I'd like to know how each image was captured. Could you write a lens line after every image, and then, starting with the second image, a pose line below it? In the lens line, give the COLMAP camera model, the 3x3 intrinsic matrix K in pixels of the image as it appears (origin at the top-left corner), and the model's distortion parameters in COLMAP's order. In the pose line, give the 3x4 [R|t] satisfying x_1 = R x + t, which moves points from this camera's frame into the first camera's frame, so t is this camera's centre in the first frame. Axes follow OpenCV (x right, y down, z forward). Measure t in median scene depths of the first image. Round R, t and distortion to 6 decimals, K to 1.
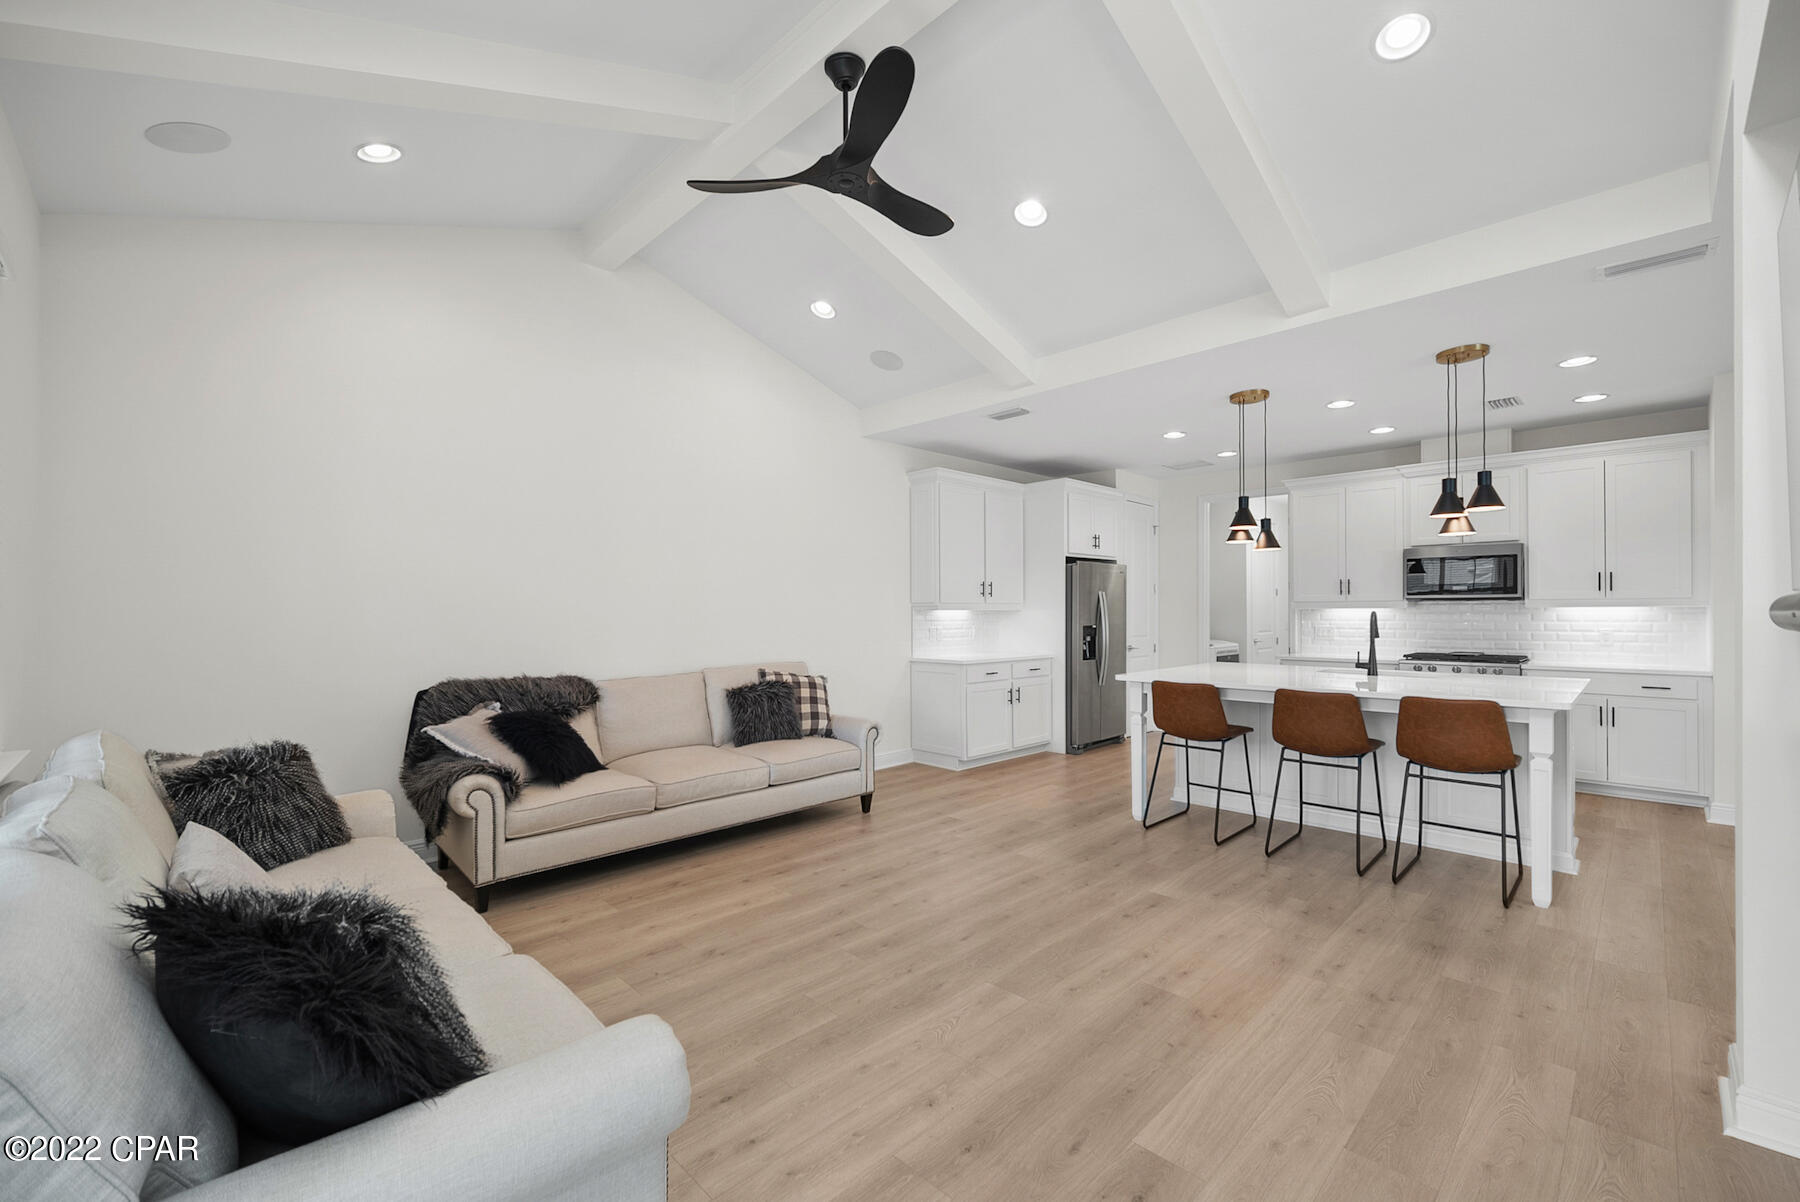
lens RADIAL K [[732.3, 0, 924.9], [0, 732.3, 605.7], [0, 0, 1]] dist [-0.001433, -0.000098]
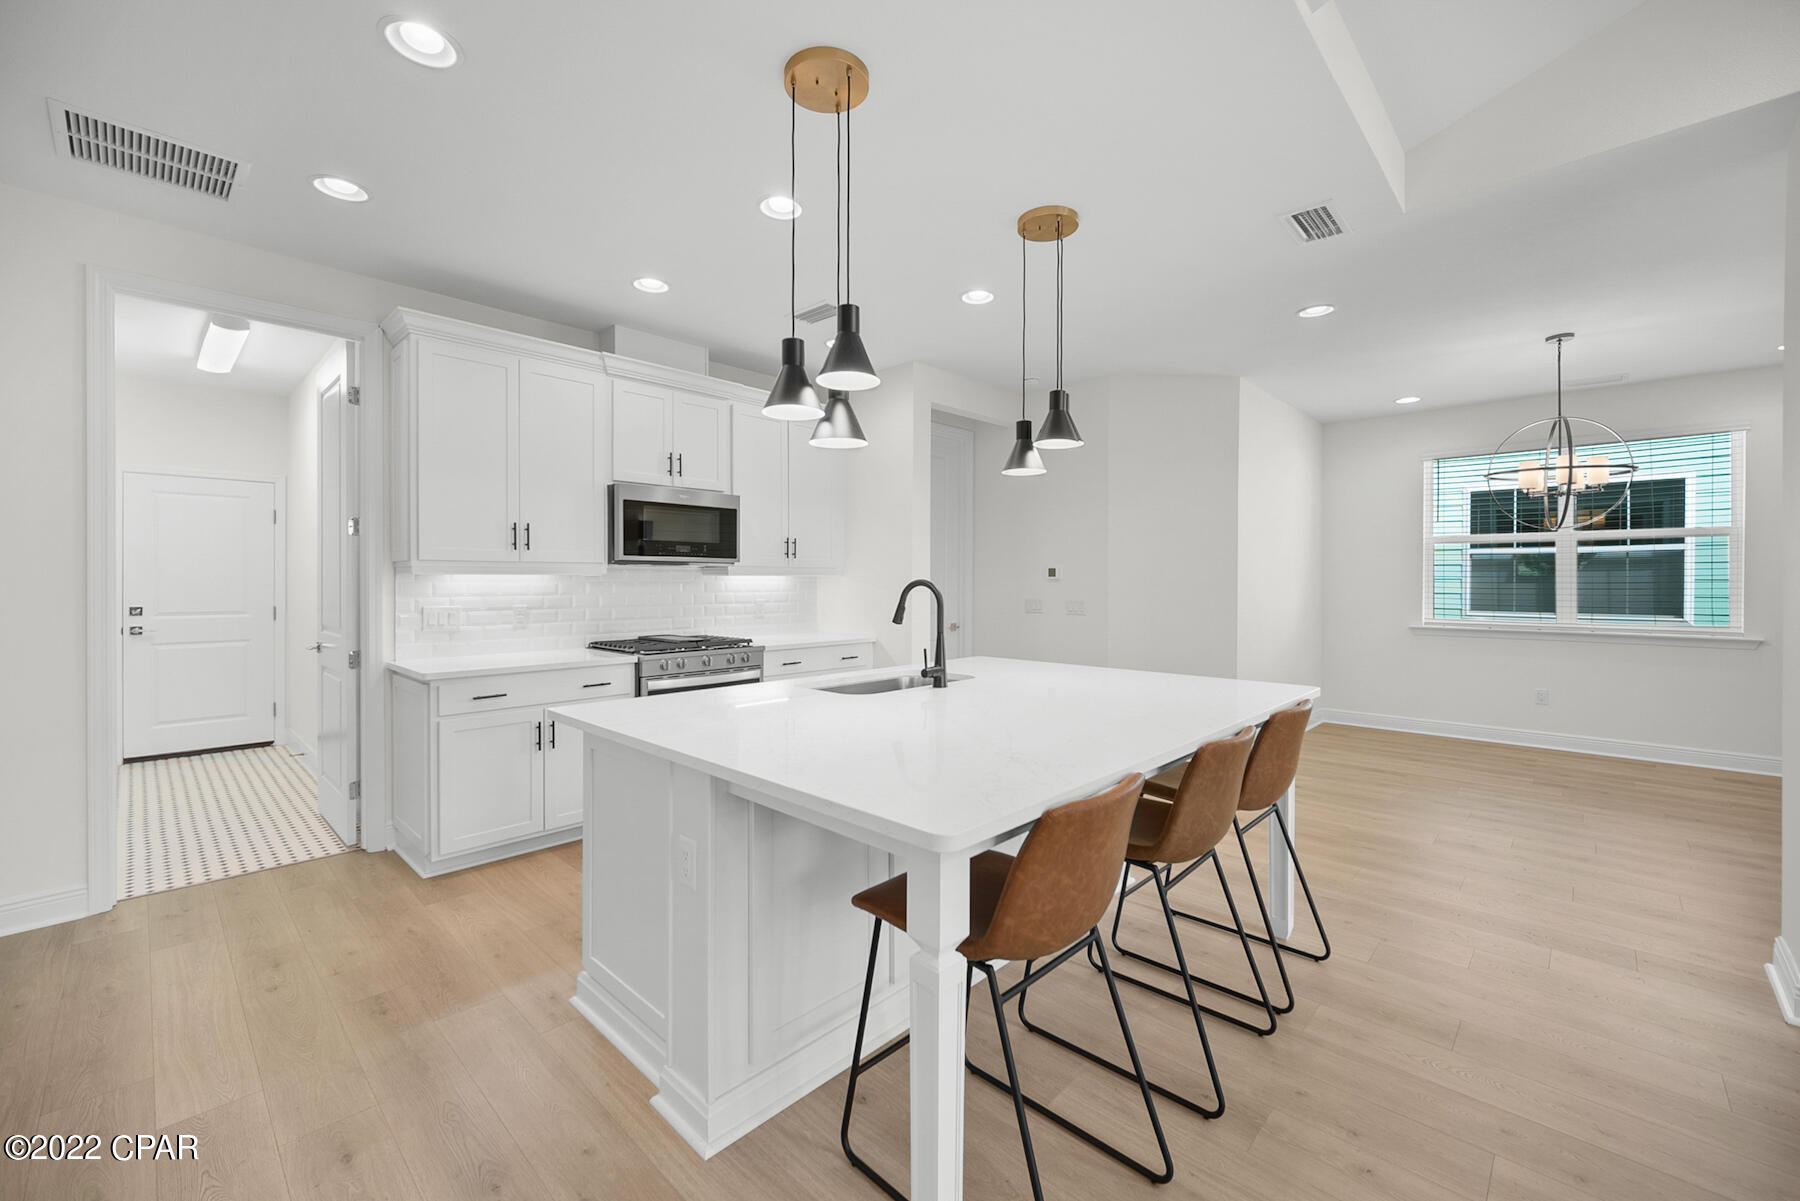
lens RADIAL K [[723.2, 0, 898.3], [0, 723.2, 585.4], [0, 0, 1]] dist [-0.001761, -0.000112]
pose [[-0.013818, -0.005671, 0.999888, 0.018663], [-0.009983, 0.999935, 0.005533, 0.007568], [-0.999855, -0.009905, -0.013874, 0.825849]]
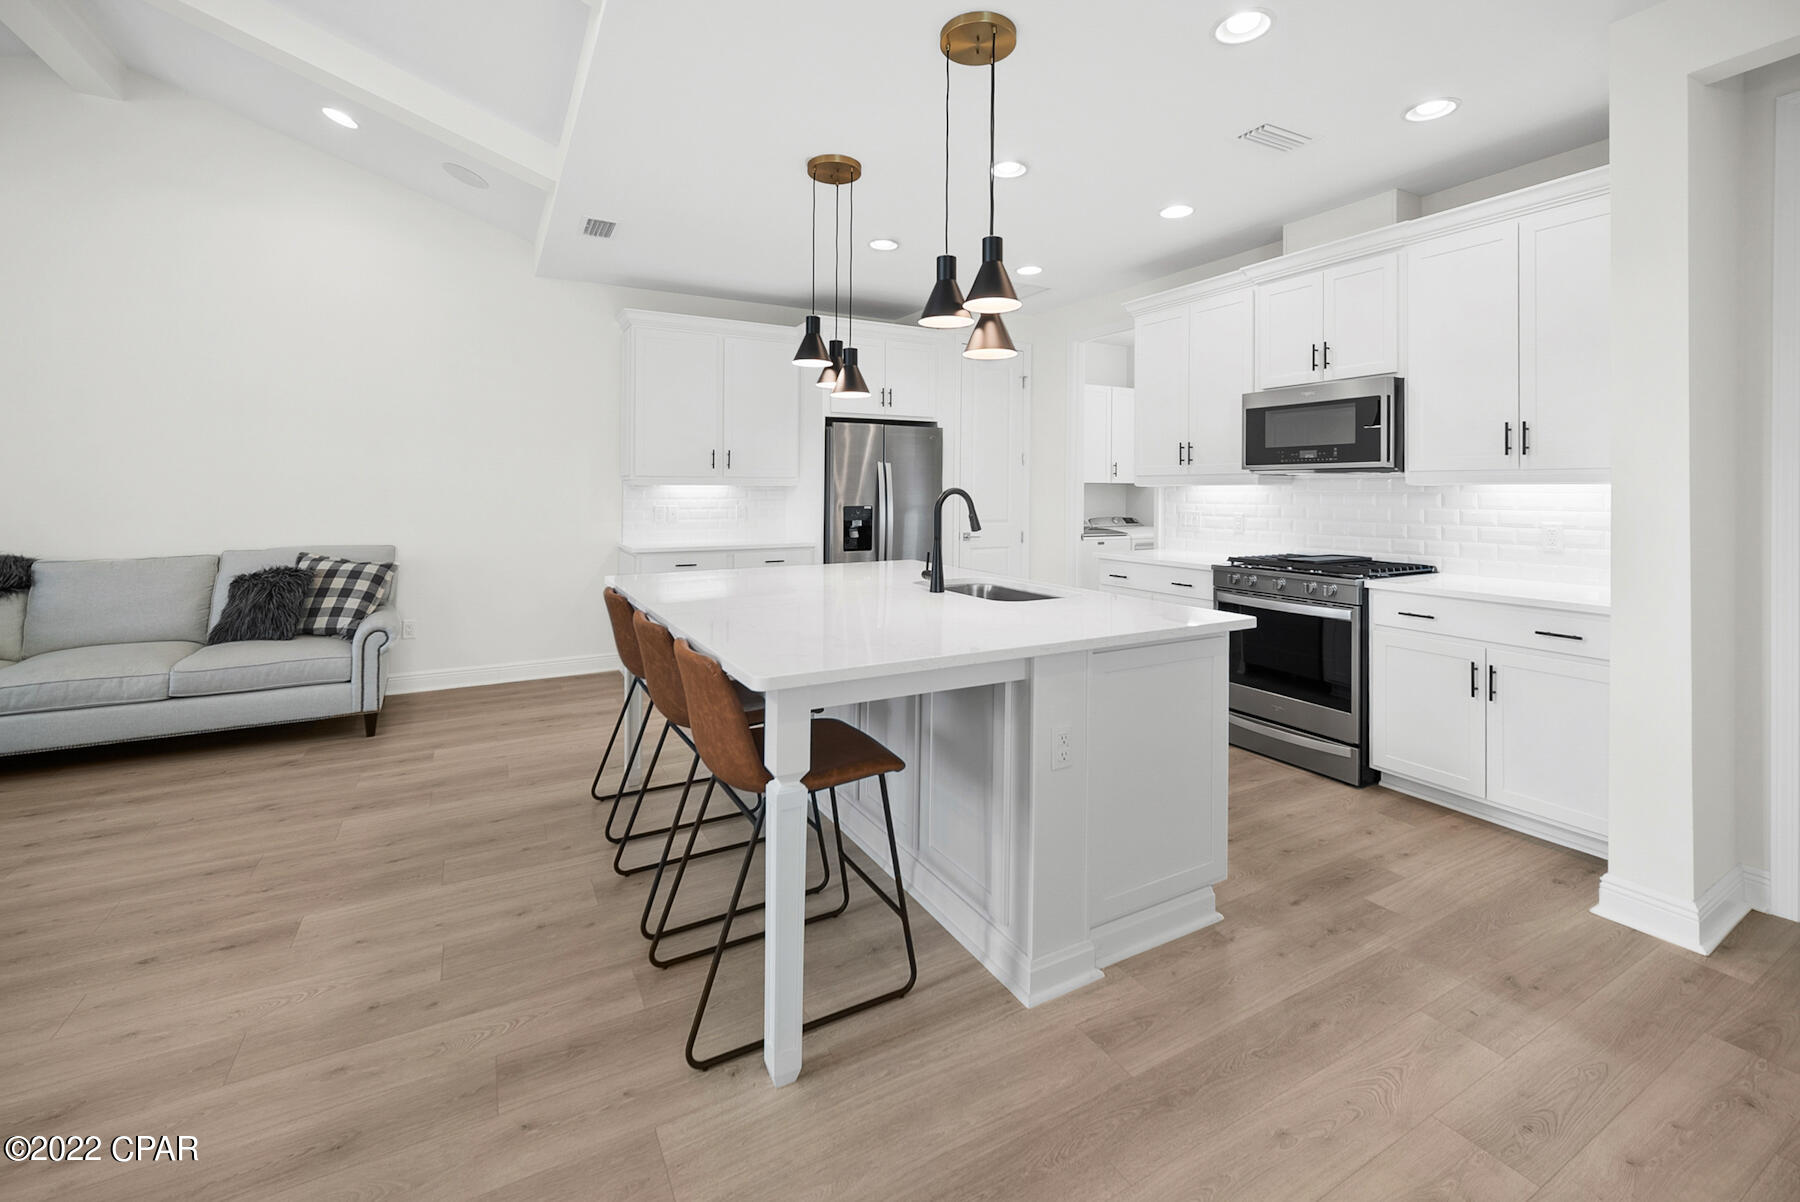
lens RADIAL K [[763.0, 0, 927.1], [0, 763.0, 477.5], [0, 0, 1]] dist [-0.000078, 0.000070]
pose [[0.962762, 0.000550, -0.270351, 0.616120], [-0.002576, 0.999971, -0.007136, 0.002832], [0.270340, 0.007566, 0.962735, 0.299812]]
